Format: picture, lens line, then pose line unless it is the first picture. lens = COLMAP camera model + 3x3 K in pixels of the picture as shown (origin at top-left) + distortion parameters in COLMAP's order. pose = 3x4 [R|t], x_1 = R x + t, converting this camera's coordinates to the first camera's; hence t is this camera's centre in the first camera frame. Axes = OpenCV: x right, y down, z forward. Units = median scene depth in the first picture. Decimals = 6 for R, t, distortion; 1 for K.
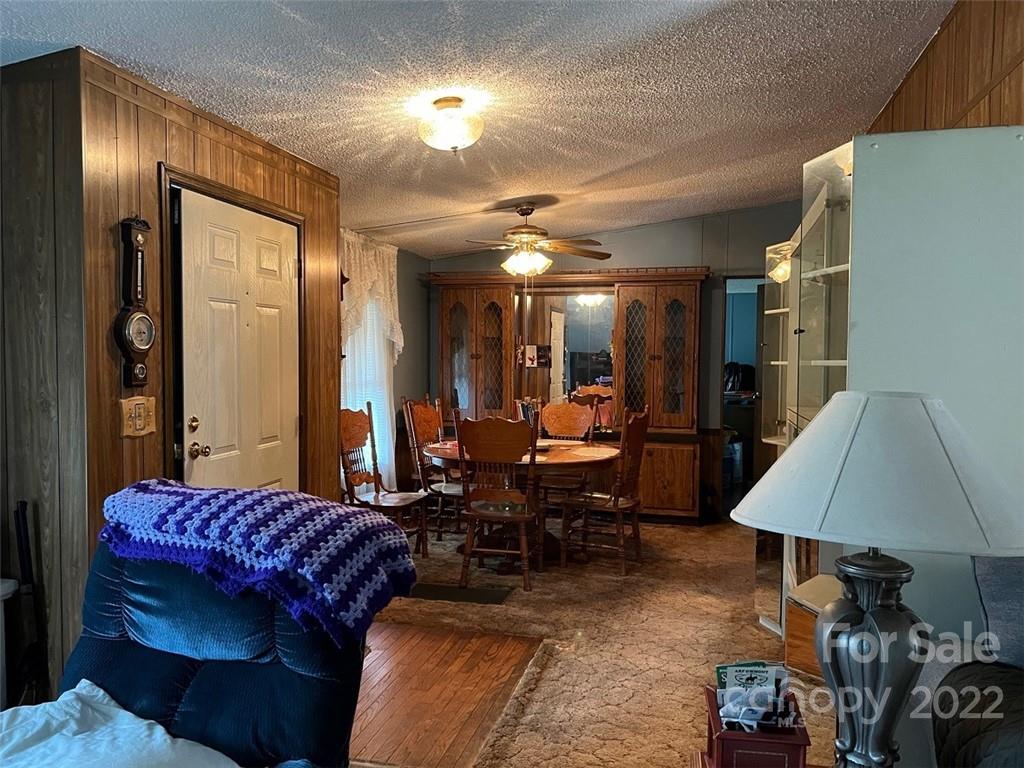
lens RADIAL K [[767.7, 0, 515.6], [0, 767.7, 384.2], [0, 0, 1]] dist [0.059865, -0.068069]
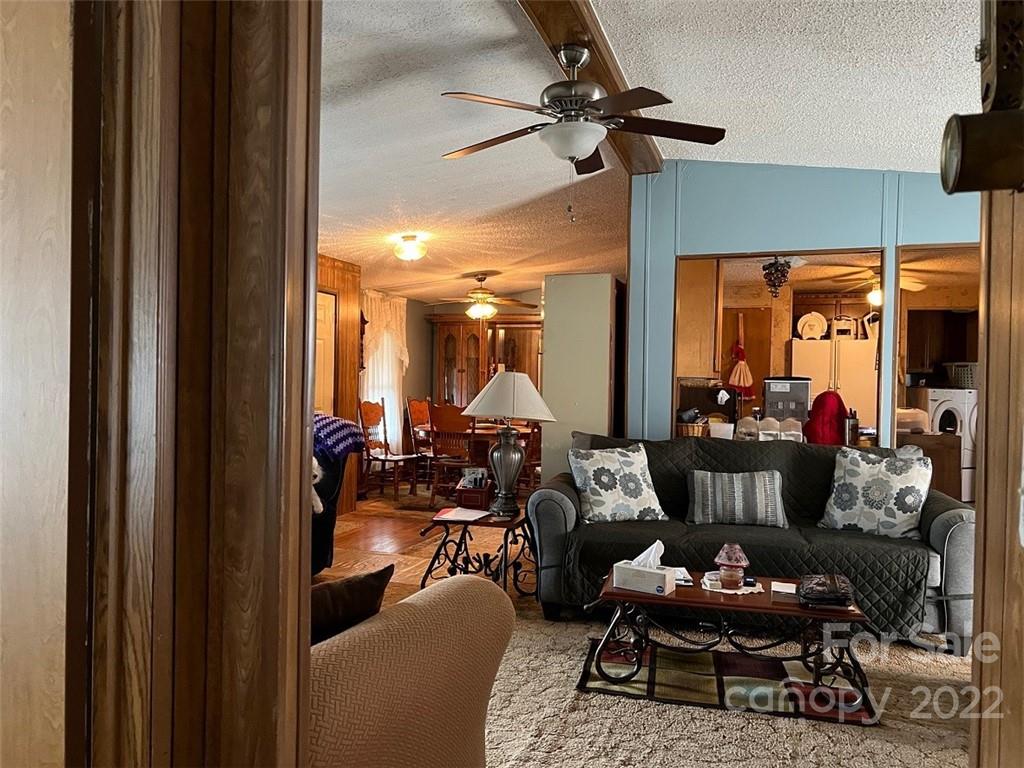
lens RADIAL K [[767.7, 0, 515.6], [0, 767.7, 384.2], [0, 0, 1]] dist [0.059865, -0.068069]
pose [[0.996796, 0.013729, -0.078796, 0.240138], [-0.016336, 0.999337, -0.032527, 0.049296], [0.078297, 0.033710, 0.996360, -0.645388]]
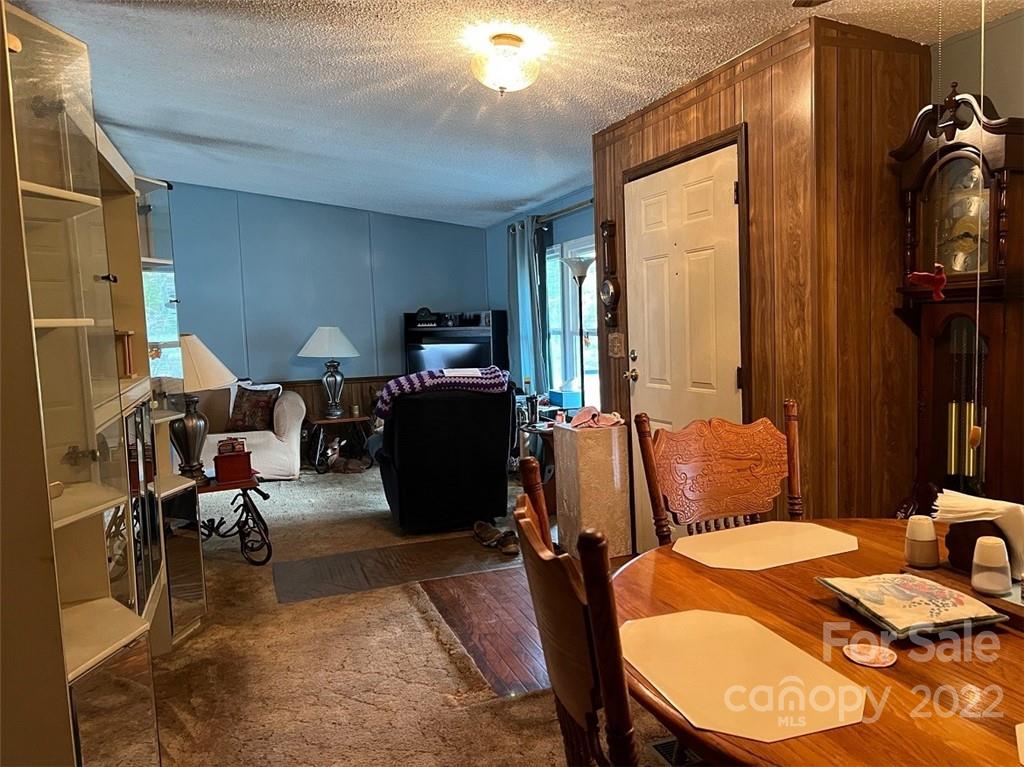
lens RADIAL K [[767.7, 0, 515.6], [0, 767.7, 383.7], [0, 0, 1]] dist [0.059865, -0.068069]
pose [[-0.828966, 0.070467, -0.554843, 0.326827], [0.013520, 0.994266, 0.106074, -0.029113], [0.559136, 0.080430, -0.825165, 1.281091]]
